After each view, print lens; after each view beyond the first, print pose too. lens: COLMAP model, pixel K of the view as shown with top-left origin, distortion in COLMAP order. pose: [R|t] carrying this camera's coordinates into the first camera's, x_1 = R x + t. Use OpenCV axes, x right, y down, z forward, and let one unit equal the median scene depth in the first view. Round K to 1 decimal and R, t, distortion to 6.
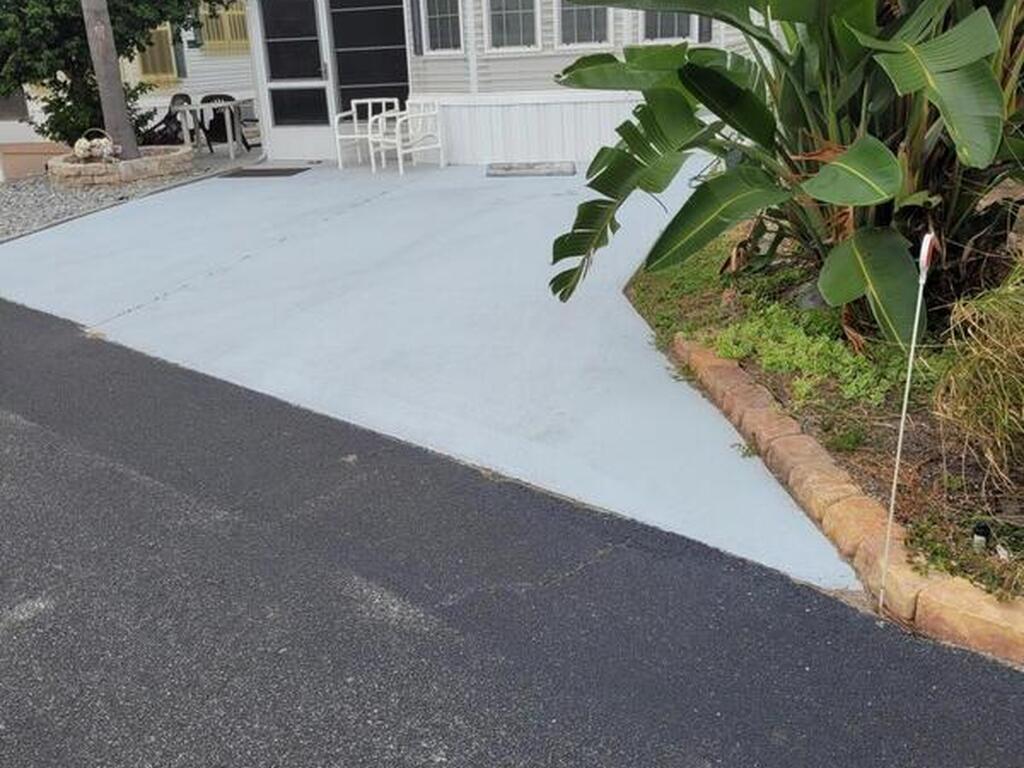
lens RADIAL K [[967.7, 0, 512.0], [0, 967.7, 384.0], [0, 0, 1]] dist [-0.012896, 0.002588]
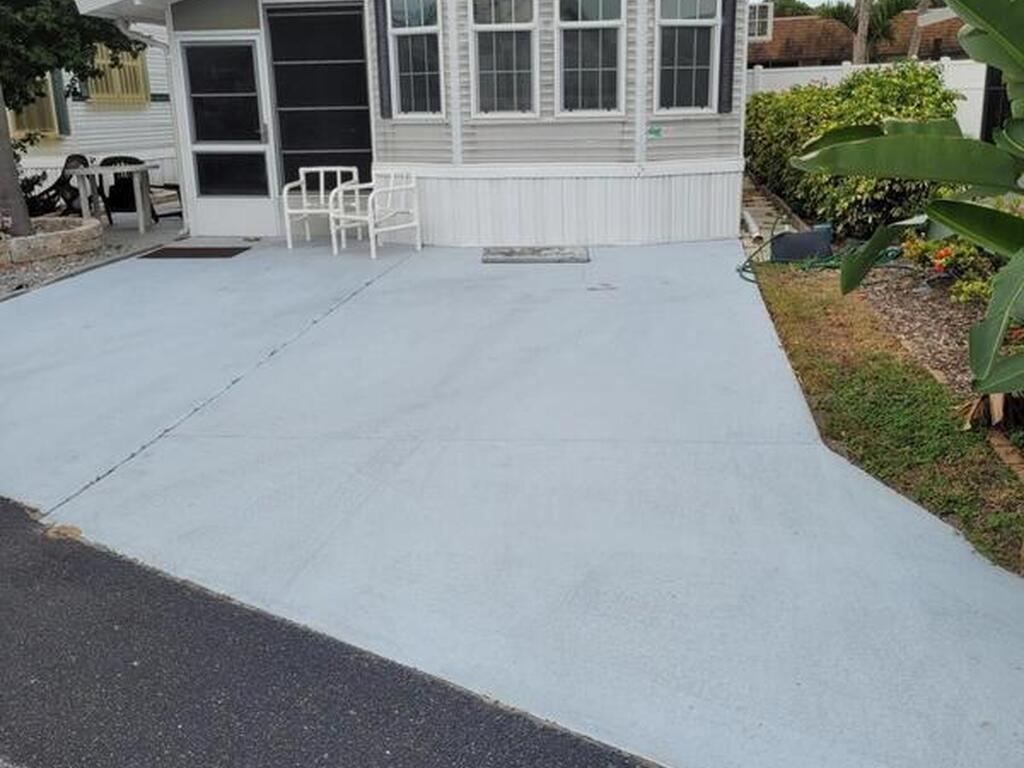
lens RADIAL K [[967.7, 0, 512.0], [0, 967.7, 384.0], [0, 0, 1]] dist [-0.012896, 0.002588]
pose [[0.988678, -0.012547, 0.149528, -0.111966], [0.021683, 0.997985, -0.059626, -0.051110], [-0.148479, 0.062193, 0.986958, 0.151113]]
